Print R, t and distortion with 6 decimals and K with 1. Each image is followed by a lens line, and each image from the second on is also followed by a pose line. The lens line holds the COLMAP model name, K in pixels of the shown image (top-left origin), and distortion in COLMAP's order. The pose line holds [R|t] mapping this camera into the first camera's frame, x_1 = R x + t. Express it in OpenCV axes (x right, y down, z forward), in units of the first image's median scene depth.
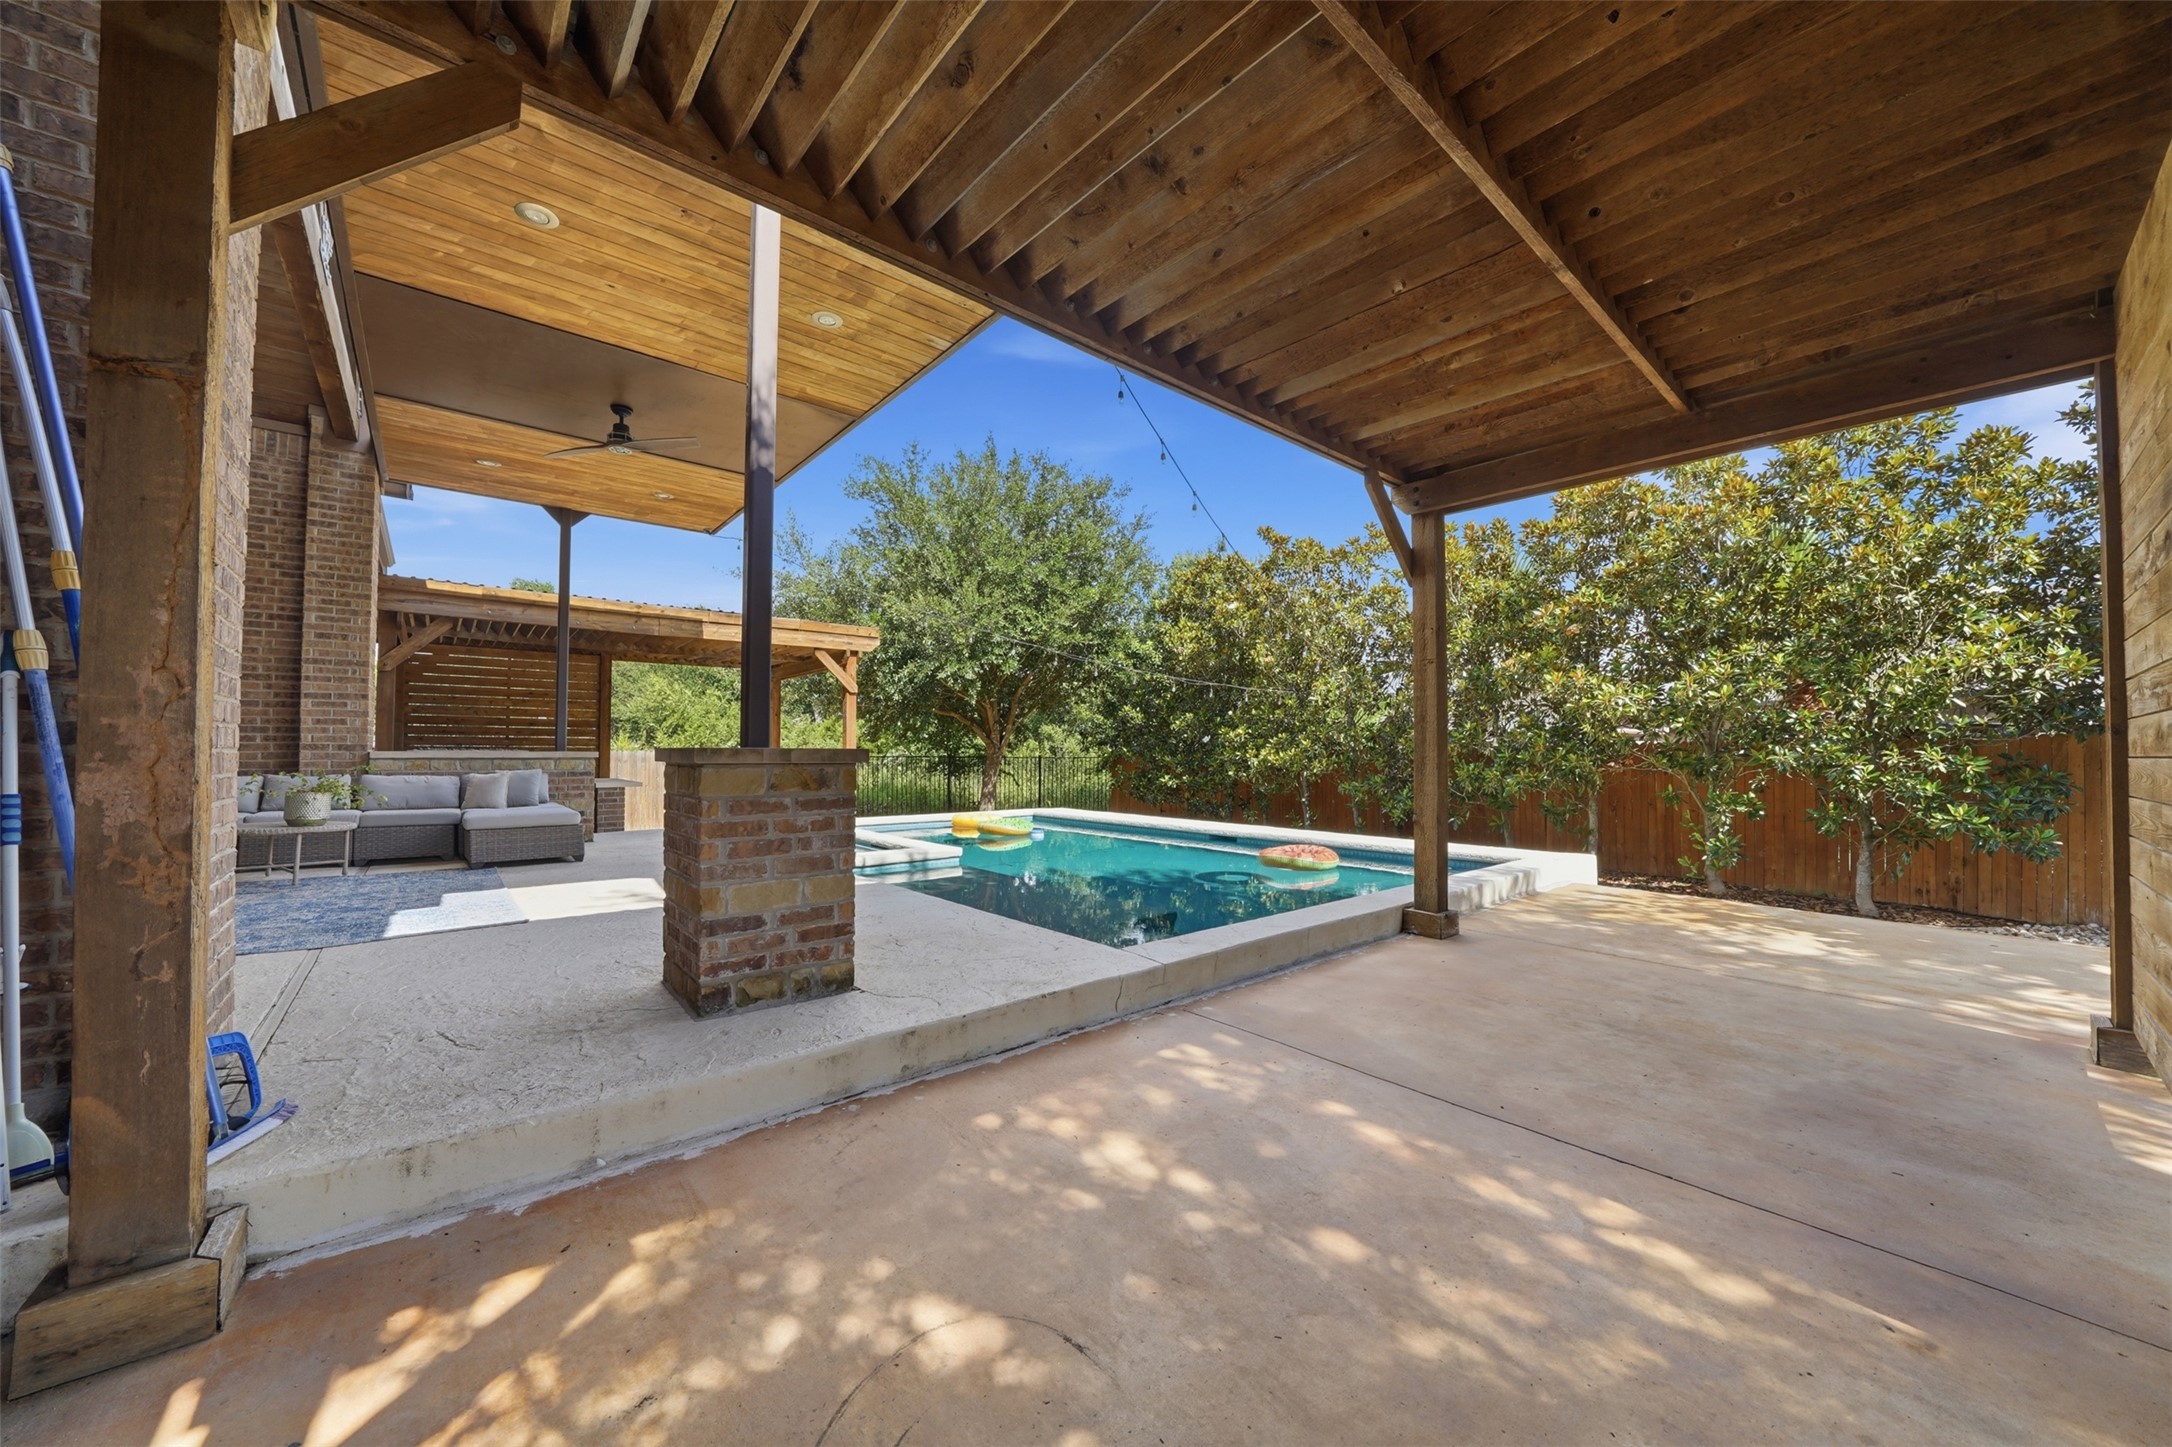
lens RADIAL K [[775.3, 0, 1083.0], [0, 775.3, 741.4], [0, 0, 1]] dist [-0.022054, 0.000307]
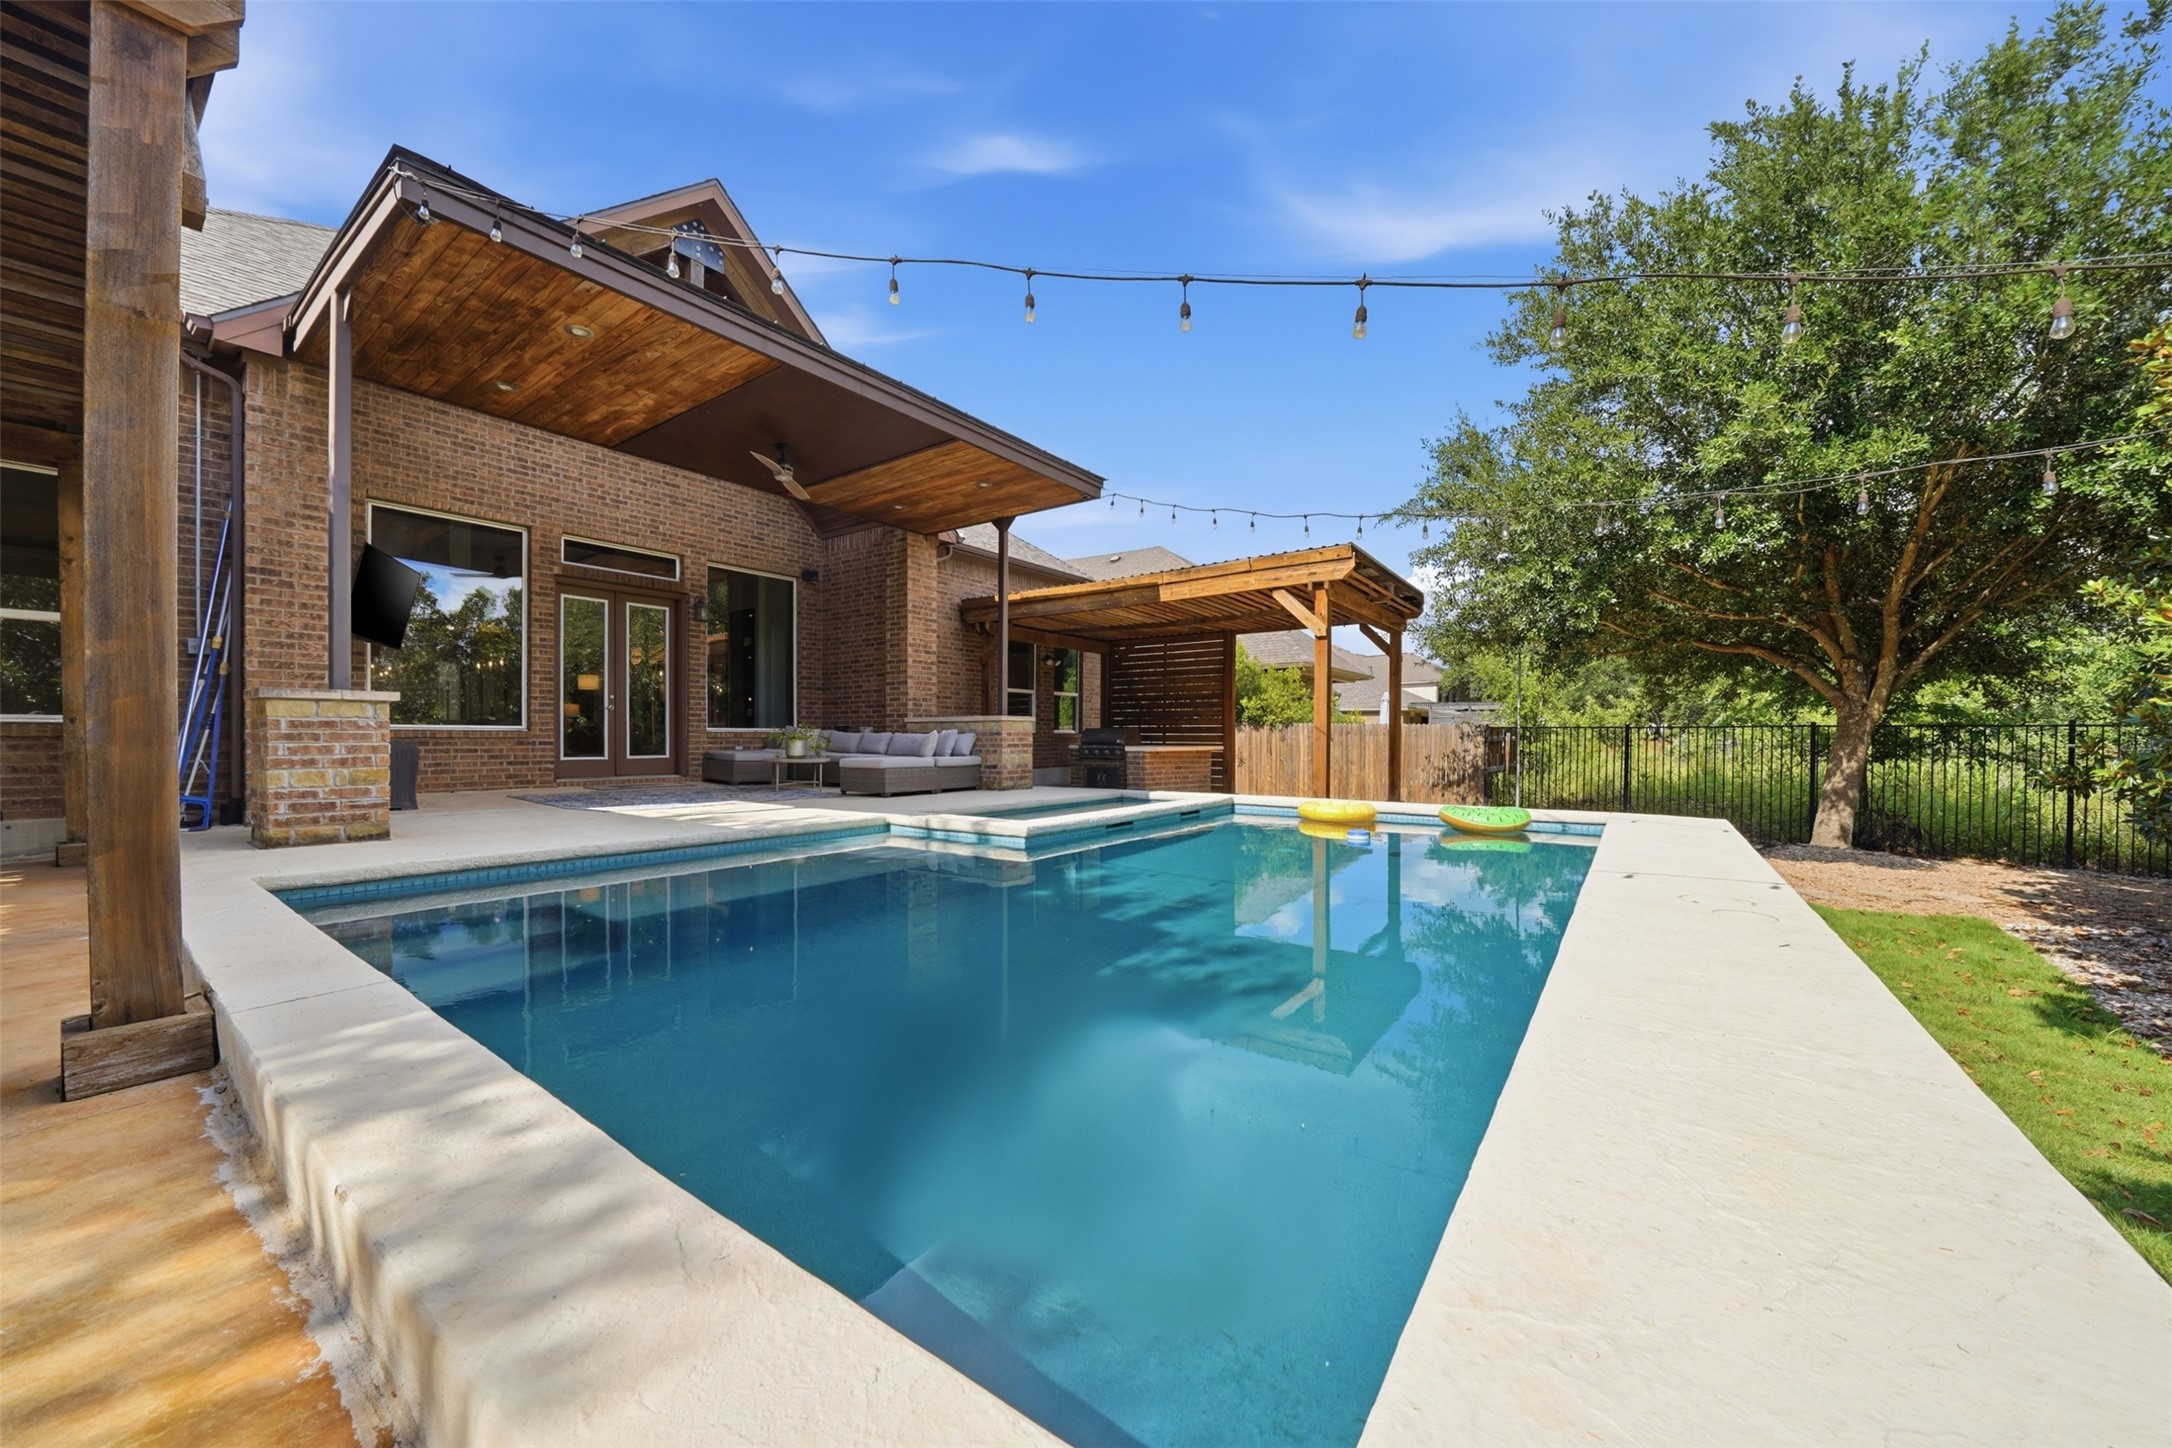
lens RADIAL K [[775.3, 0, 1083.0], [0, 775.3, 741.9], [0, 0, 1]] dist [-0.022054, 0.000307]
pose [[0.238513, 0.004546, -0.971129, 0.687163], [0.014643, 0.999859, 0.008276, 0.056688], [0.971029, -0.016194, 0.238413, 1.002475]]
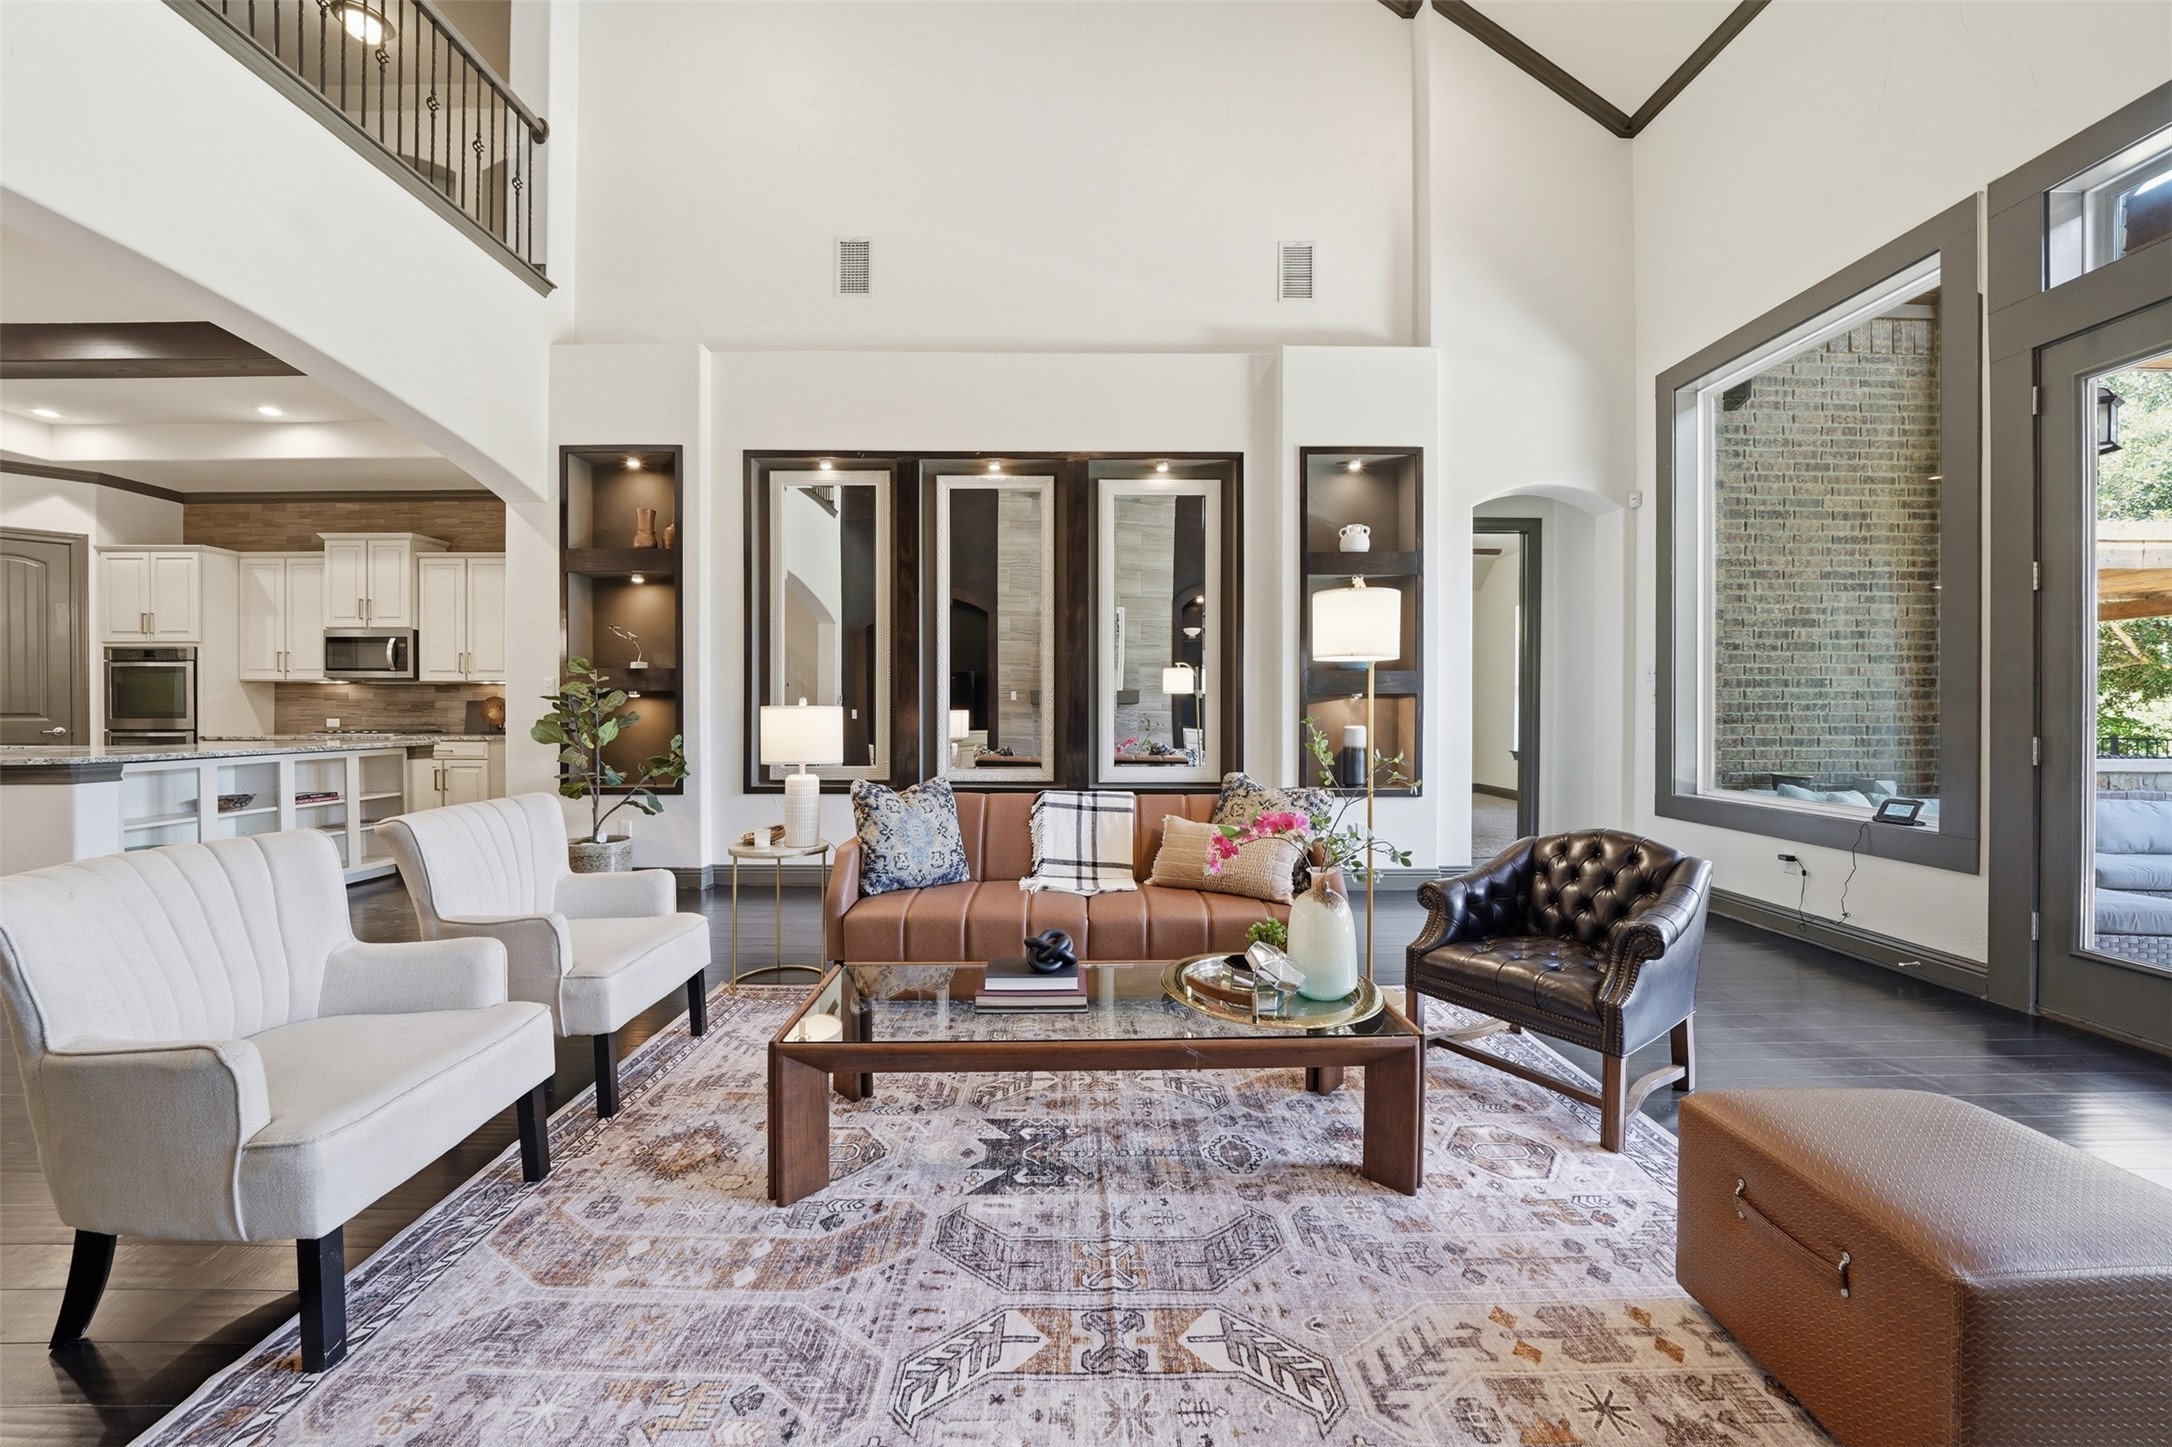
lens RADIAL K [[795.0, 0, 1082.0], [0, 795.0, 717.3], [0, 0, 1]] dist [-0.024155, 0.003681]
pose [[0.766242, 0.006078, -0.642523, -1.181097], [0.009378, 0.999743, 0.020640, -0.050497], [0.642484, -0.021841, 0.765988, -0.087810]]
